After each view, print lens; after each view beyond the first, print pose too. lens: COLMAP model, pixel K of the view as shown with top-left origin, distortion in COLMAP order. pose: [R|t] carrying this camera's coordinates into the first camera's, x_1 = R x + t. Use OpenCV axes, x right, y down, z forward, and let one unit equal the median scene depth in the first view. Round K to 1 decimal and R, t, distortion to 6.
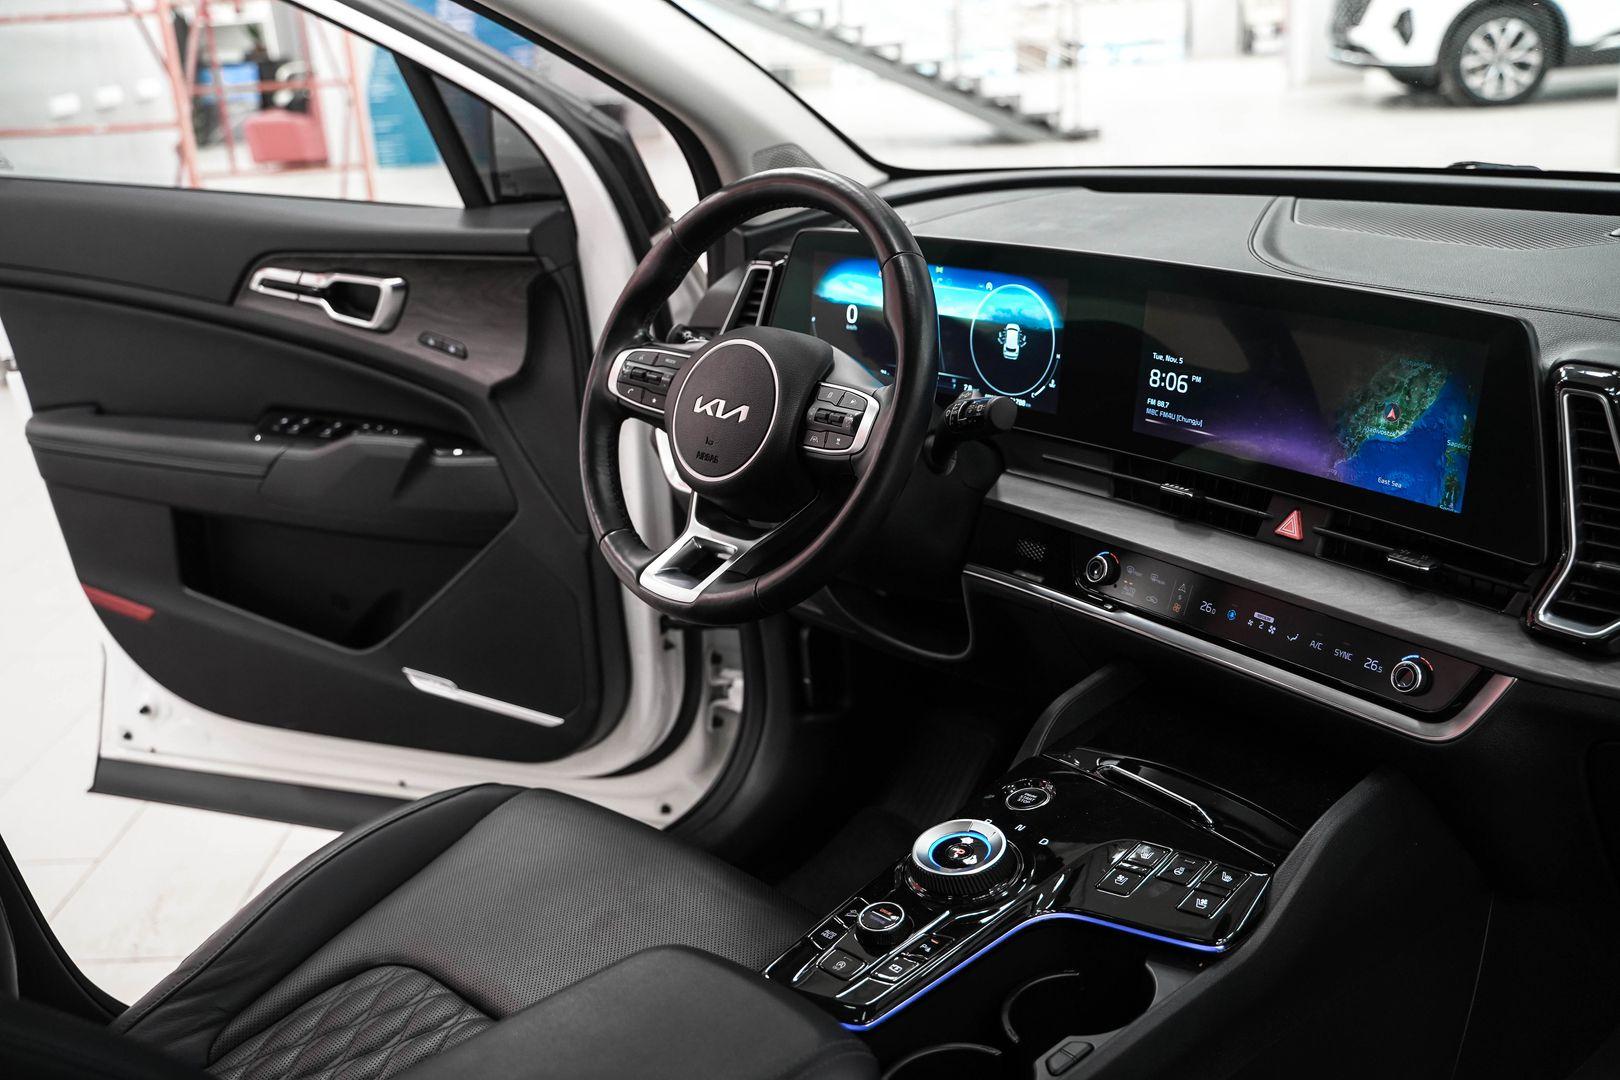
lens RADIAL K [[1636.7, 0, 814.6], [0, 1636.7, 532.0], [0, 0, 1]] dist [-0.025813, 0.000000]
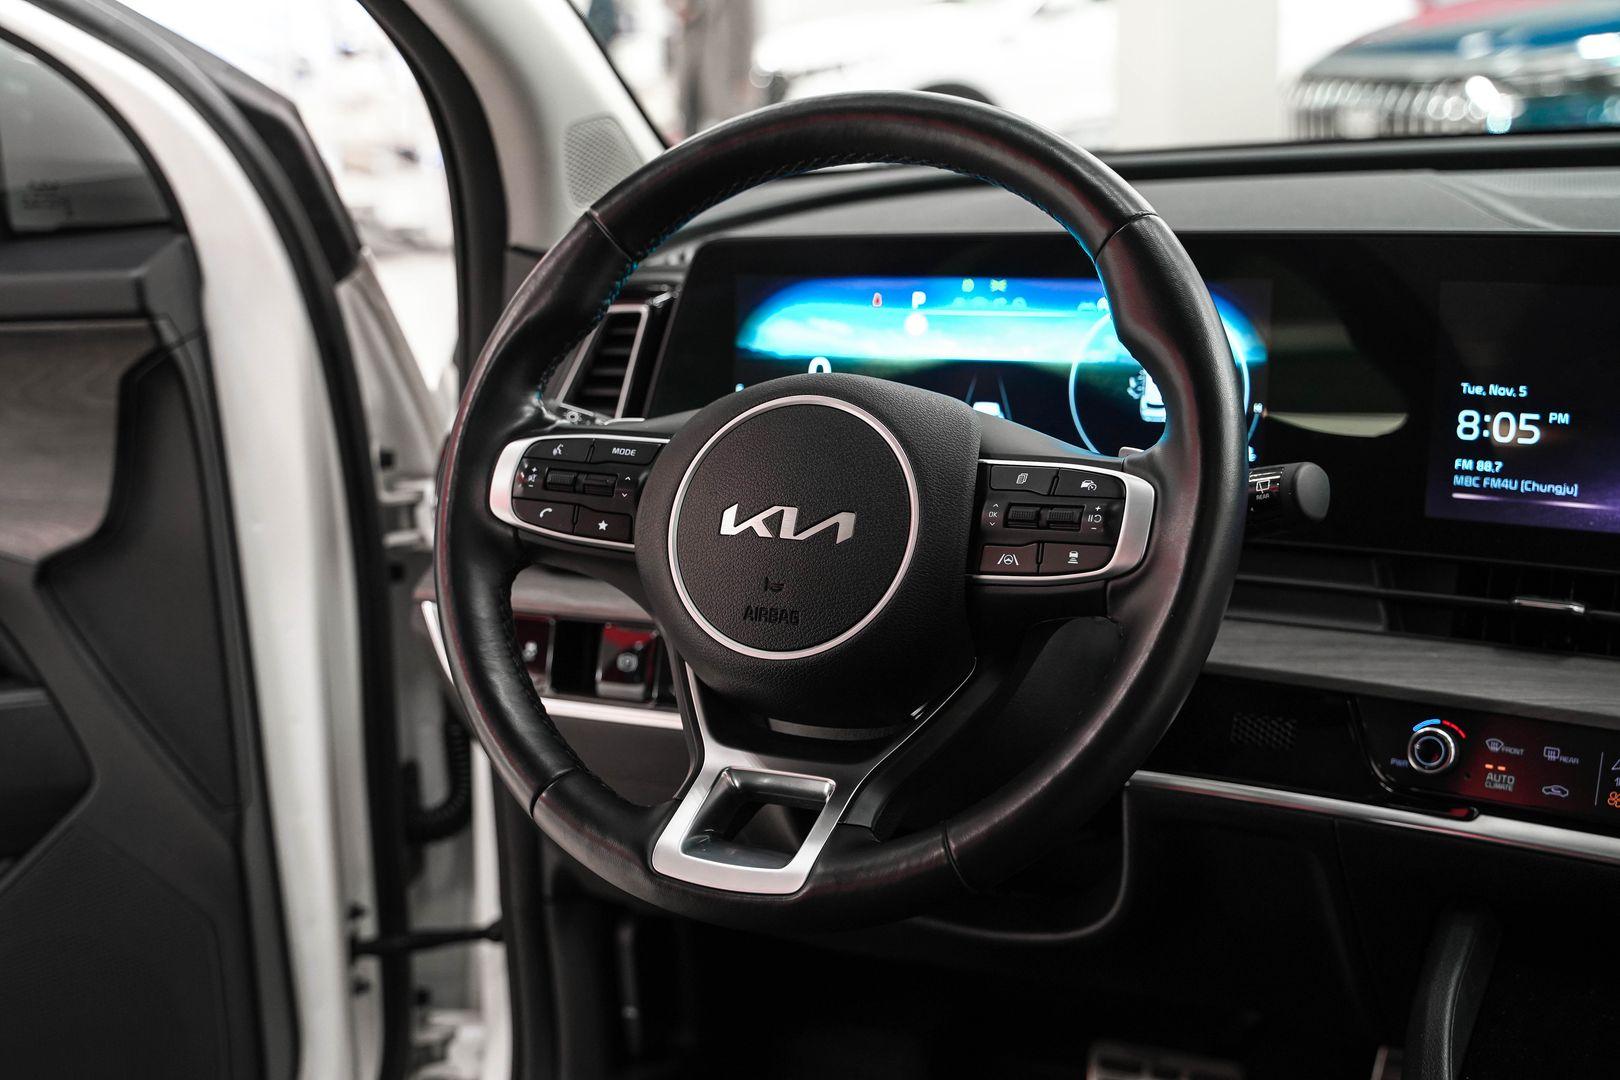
lens RADIAL K [[2037.7, 0, 814.0], [0, 2037.7, 533.0], [0, 0, 1]] dist [0.061309, 0.000000]
pose [[0.934366, -0.065166, 0.350306, -0.285571], [0.104204, 0.990127, -0.093754, -0.008742], [-0.340738, 0.124104, 0.931931, 0.379415]]
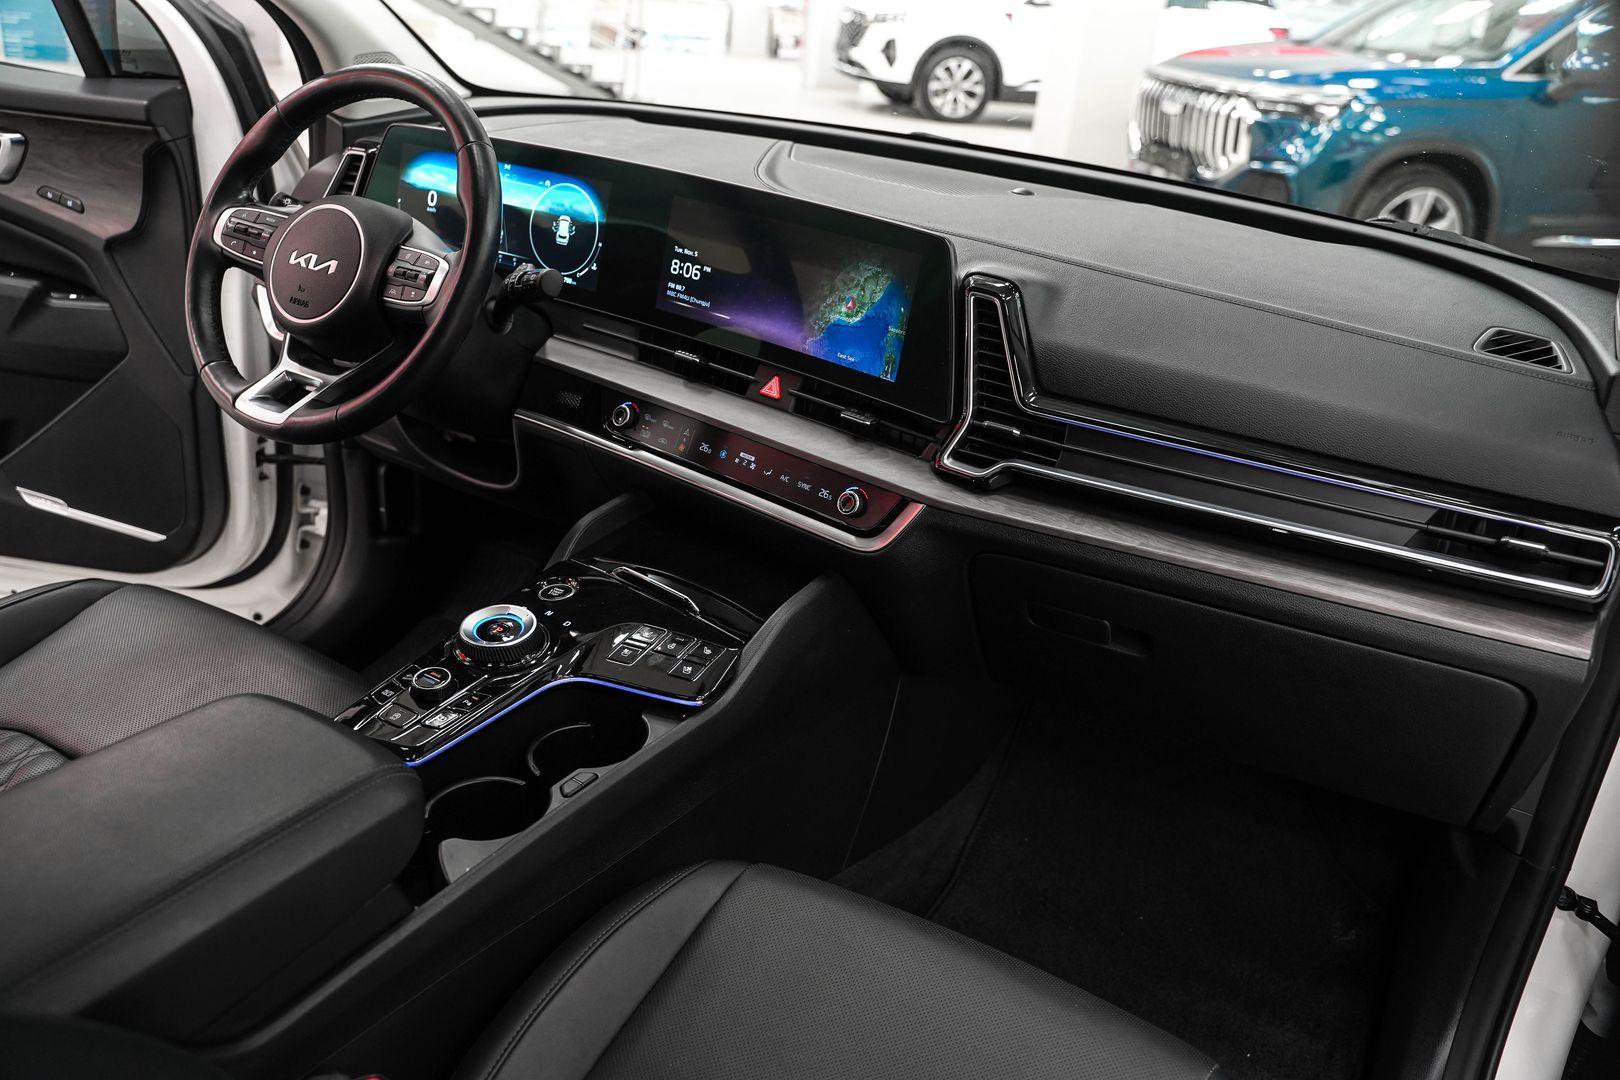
lens RADIAL K [[1314.3, 0, 805.7], [0, 1314.3, 530.6], [0, 0, 1]] dist [-0.112204, 0.084342]
pose [[0.953633, 0.034949, 0.298936, 0.010209], [-0.058125, 0.995923, 0.068991, 0.032817], [-0.295306, -0.083168, 0.951776, -0.004244]]
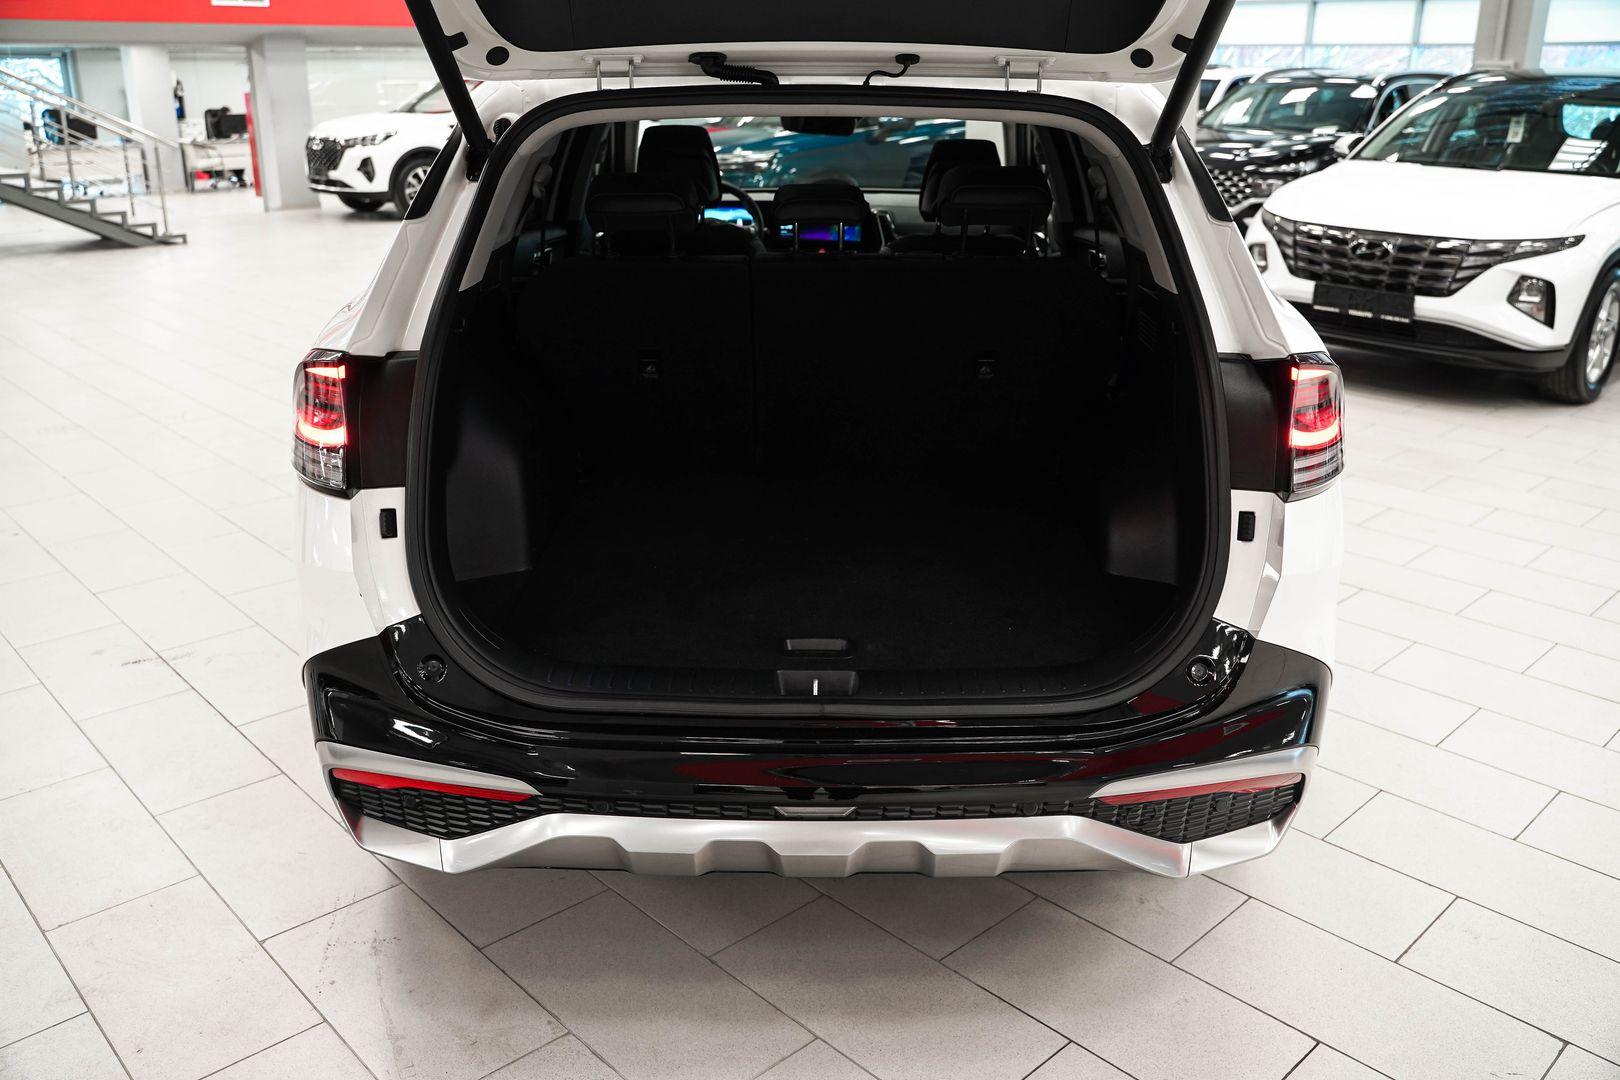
lens RADIAL K [[1314.3, 0, 809.7], [0, 1314.3, 544.0], [0, 0, 1]] dist [-0.112204, 0.084342]
pose [[0.704579, -0.169391, 0.689111, -2.355636], [0.186432, 0.981166, 0.050565, 0.593292], [-0.684698, 0.092845, 0.722889, -1.562441]]
